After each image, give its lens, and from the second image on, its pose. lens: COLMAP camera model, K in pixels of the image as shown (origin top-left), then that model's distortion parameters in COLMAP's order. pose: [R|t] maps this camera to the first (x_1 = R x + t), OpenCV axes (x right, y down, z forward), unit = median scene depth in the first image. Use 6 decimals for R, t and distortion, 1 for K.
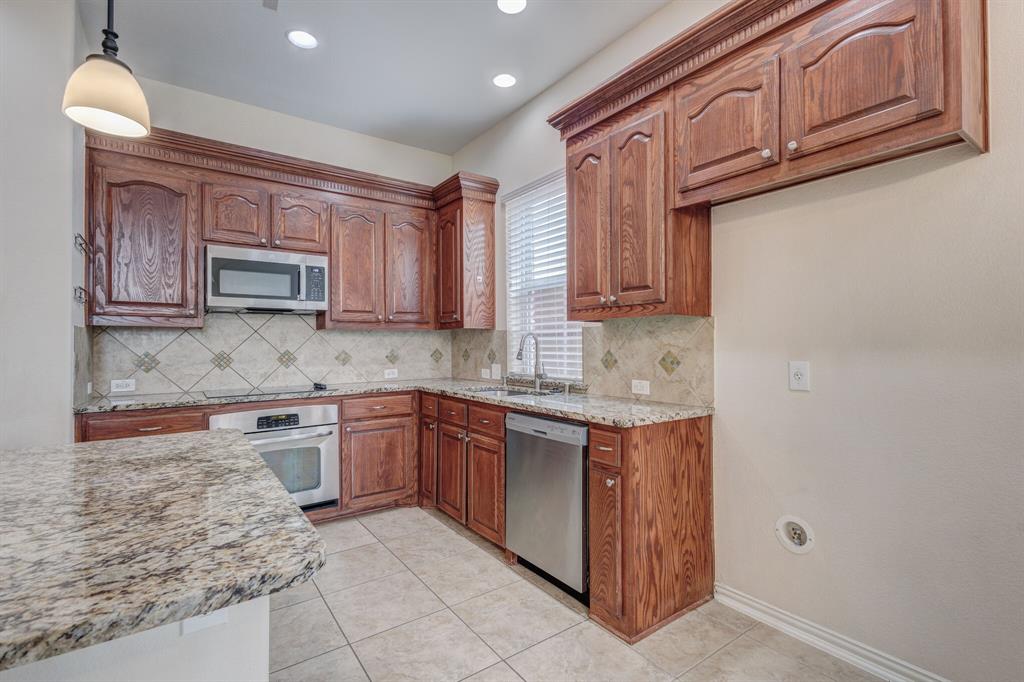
lens RADIAL K [[470.5, 0, 514.6], [0, 470.5, 340.3], [0, 0, 1]] dist [0.003187, -0.000144]
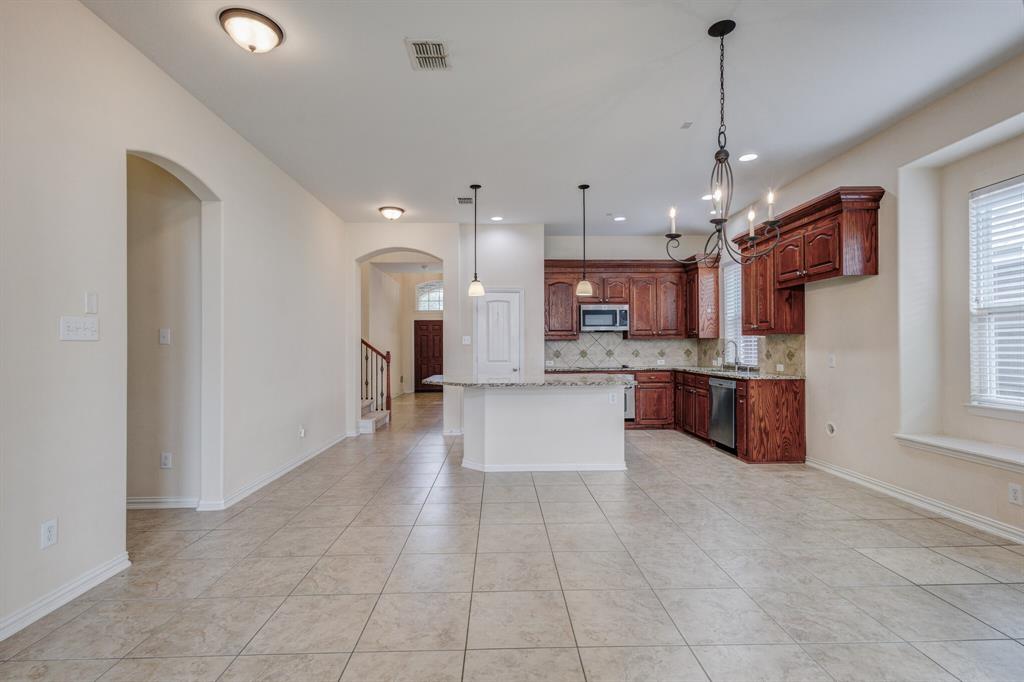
lens RADIAL K [[475.3, 0, 508.3], [0, 475.3, 343.9], [0, 0, 1]] dist [0.003385, 0.000078]
pose [[0.826641, -0.002843, -0.562723, 0.405024], [0.005901, 0.999976, 0.003617, -0.016476], [0.562699, -0.006310, 0.826638, -1.218276]]
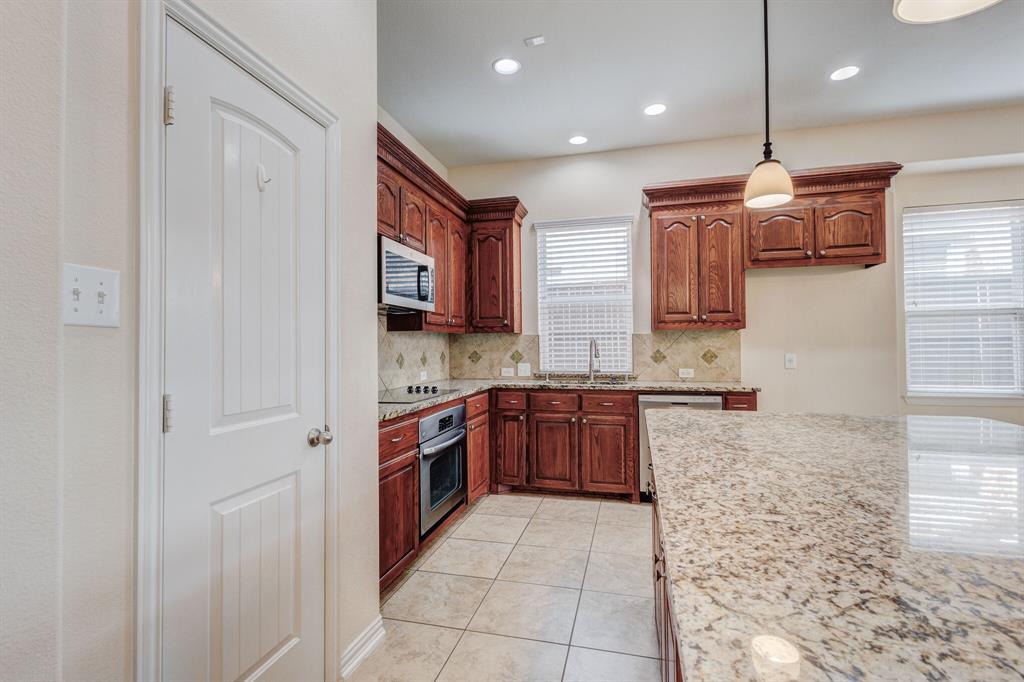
lens RADIAL K [[470.5, 0, 514.6], [0, 470.5, 340.3], [0, 0, 1]] dist [0.003187, -0.000144]
pose [[0.766572, 0.007951, 0.642109, -1.052491], [-0.001994, 0.999948, -0.010001, 0.006320], [-0.642155, 0.006386, 0.766548, 0.145615]]
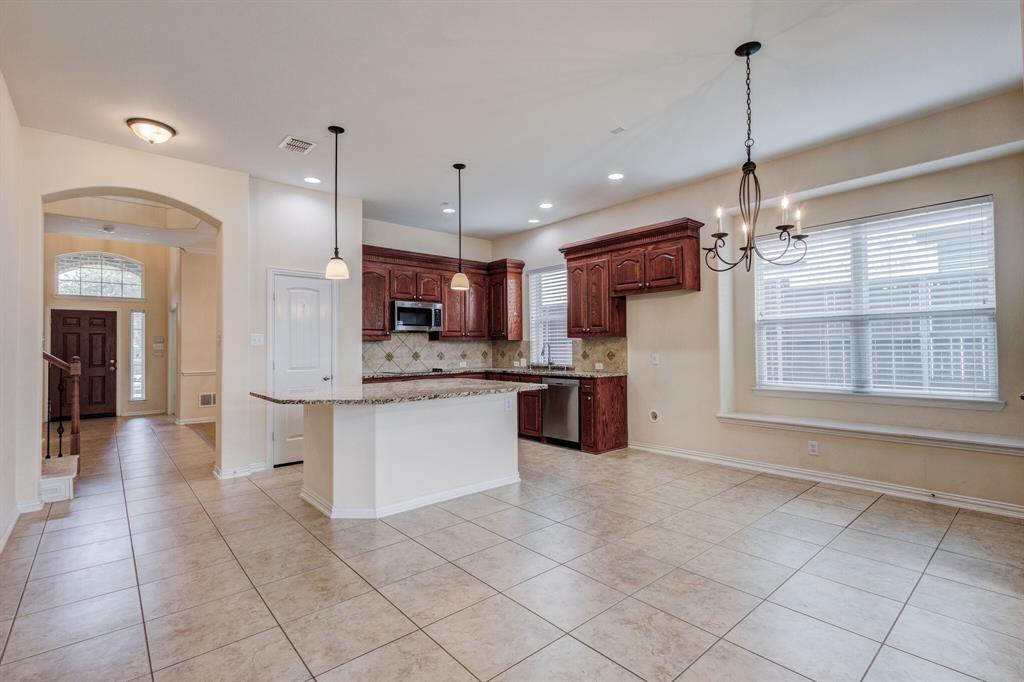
lens RADIAL K [[470.5, 0, 514.6], [0, 470.5, 340.3], [0, 0, 1]] dist [0.003187, -0.000144]
pose [[0.995210, -0.001526, 0.097747, -0.335165], [0.002237, 0.999972, -0.007162, -0.012270], [-0.097734, 0.007347, 0.995186, -1.139890]]
